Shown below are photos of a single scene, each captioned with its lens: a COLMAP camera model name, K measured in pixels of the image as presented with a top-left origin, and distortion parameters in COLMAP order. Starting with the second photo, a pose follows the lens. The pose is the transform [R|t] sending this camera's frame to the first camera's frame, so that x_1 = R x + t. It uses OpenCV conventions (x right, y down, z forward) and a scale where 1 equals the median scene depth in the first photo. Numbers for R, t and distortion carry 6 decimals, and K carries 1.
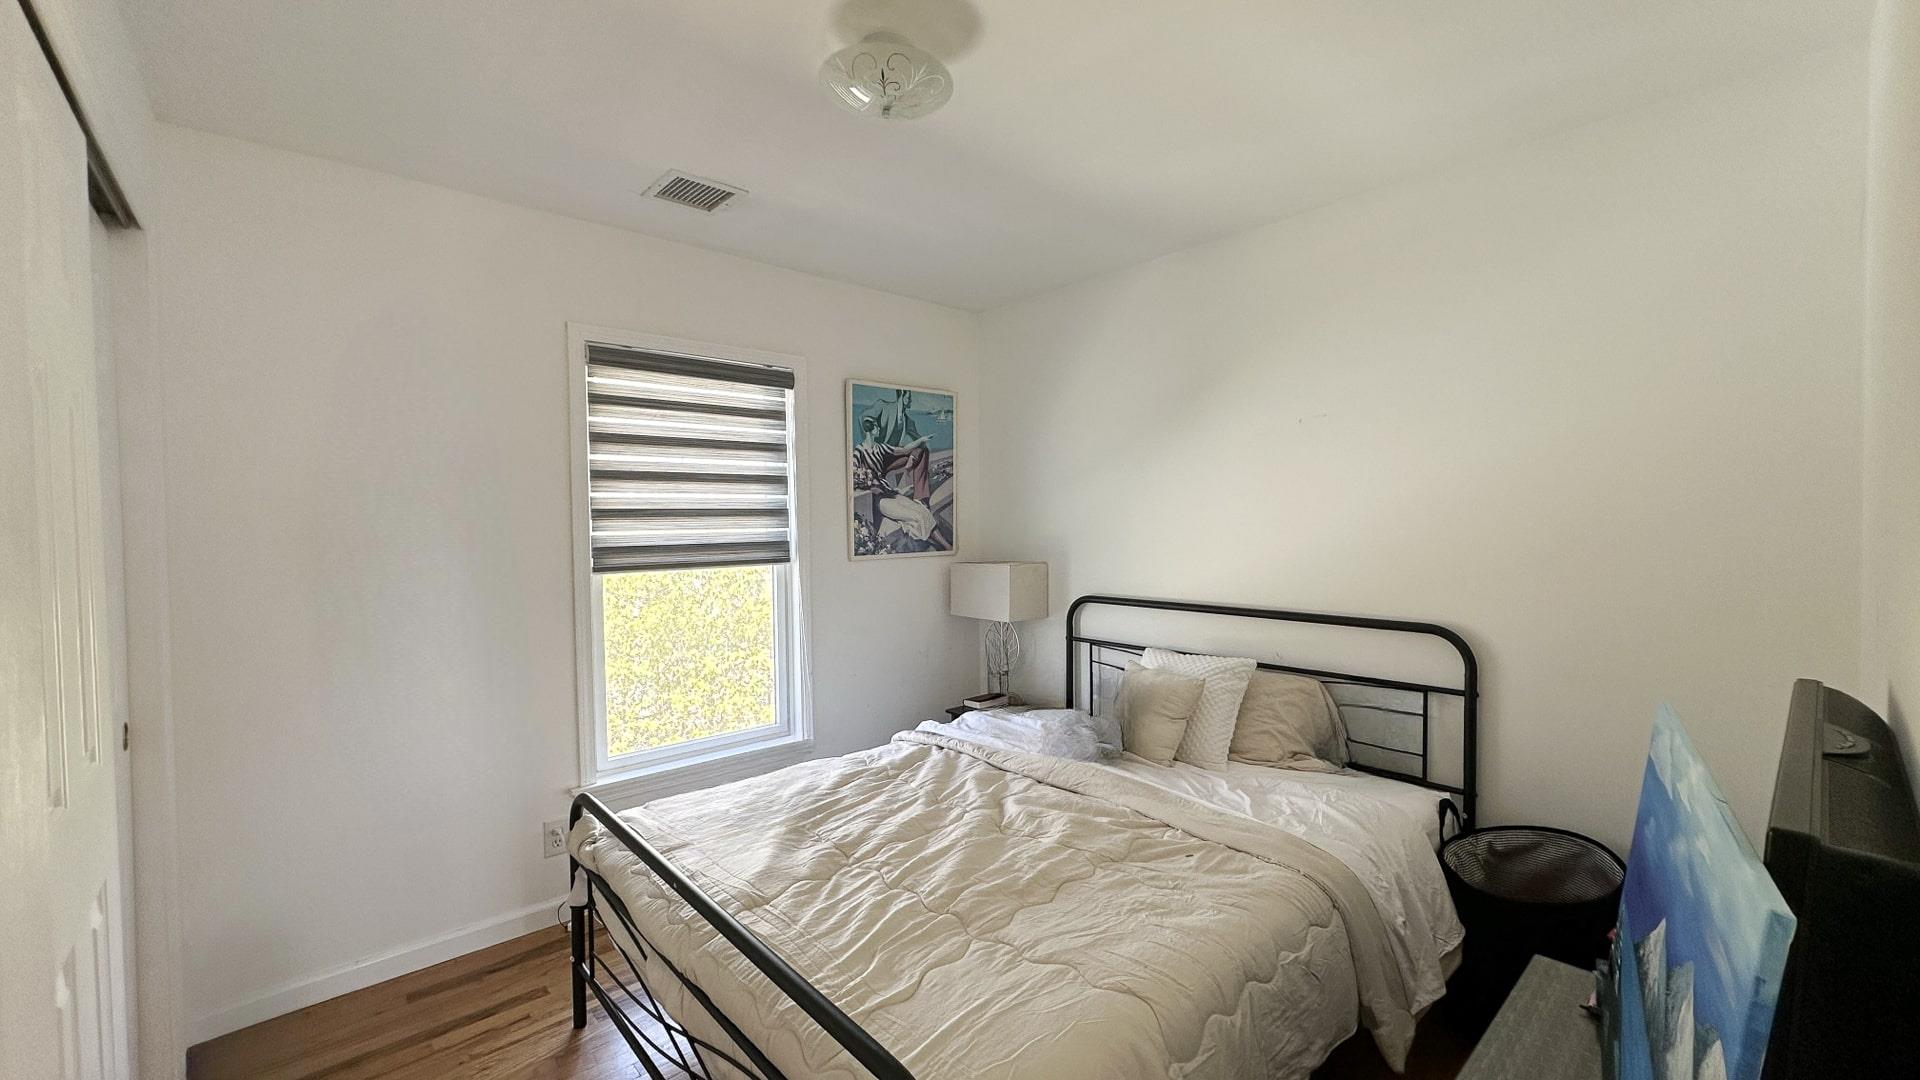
lens RADIAL K [[760.1, 0, 960.0], [0, 760.1, 540.0], [0, 0, 1]] dist [-0.001807, -0.000112]
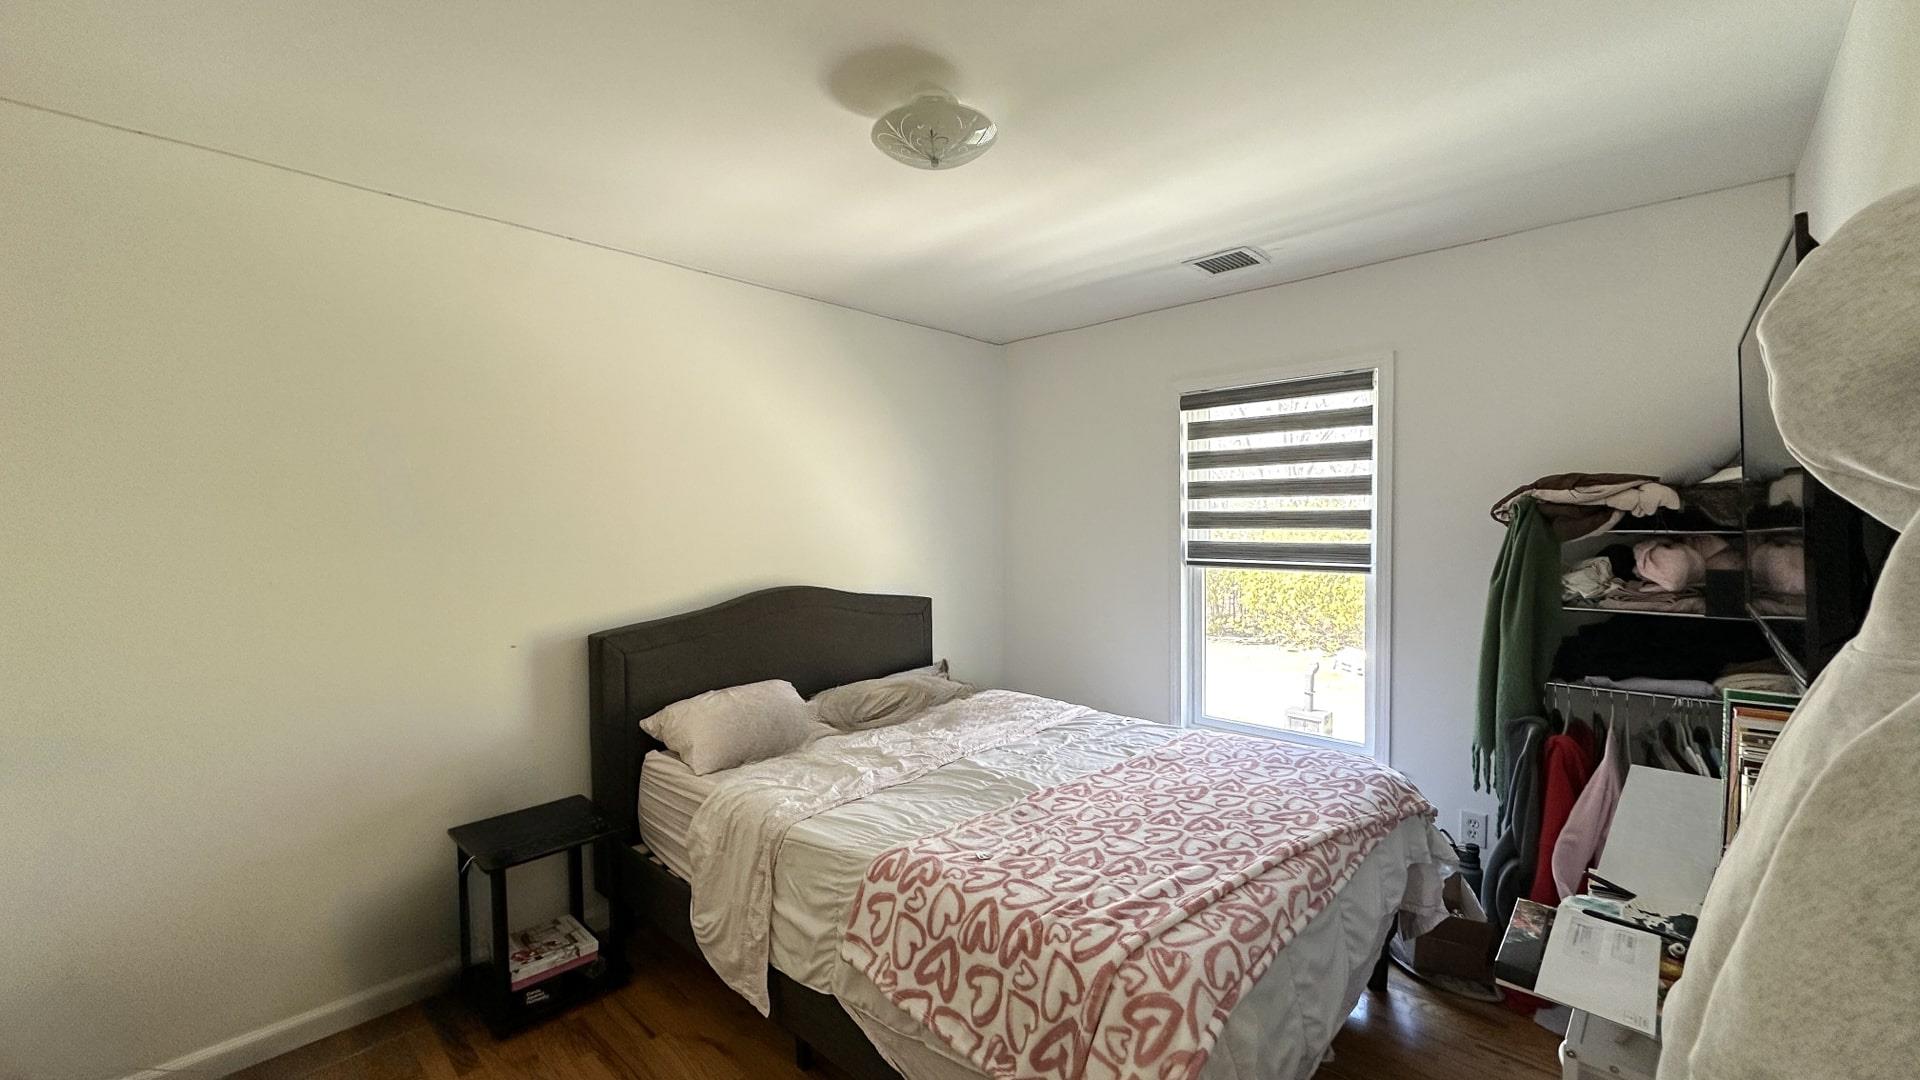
lens RADIAL K [[760.1, 0, 960.0], [0, 760.1, 540.0], [0, 0, 1]] dist [-0.001807, -0.000112]
pose [[0.085026, 0.040792, -0.995543, 0.799772], [-0.022034, 0.998994, 0.039052, -0.042378], [0.996135, 0.018615, 0.085840, 0.473577]]
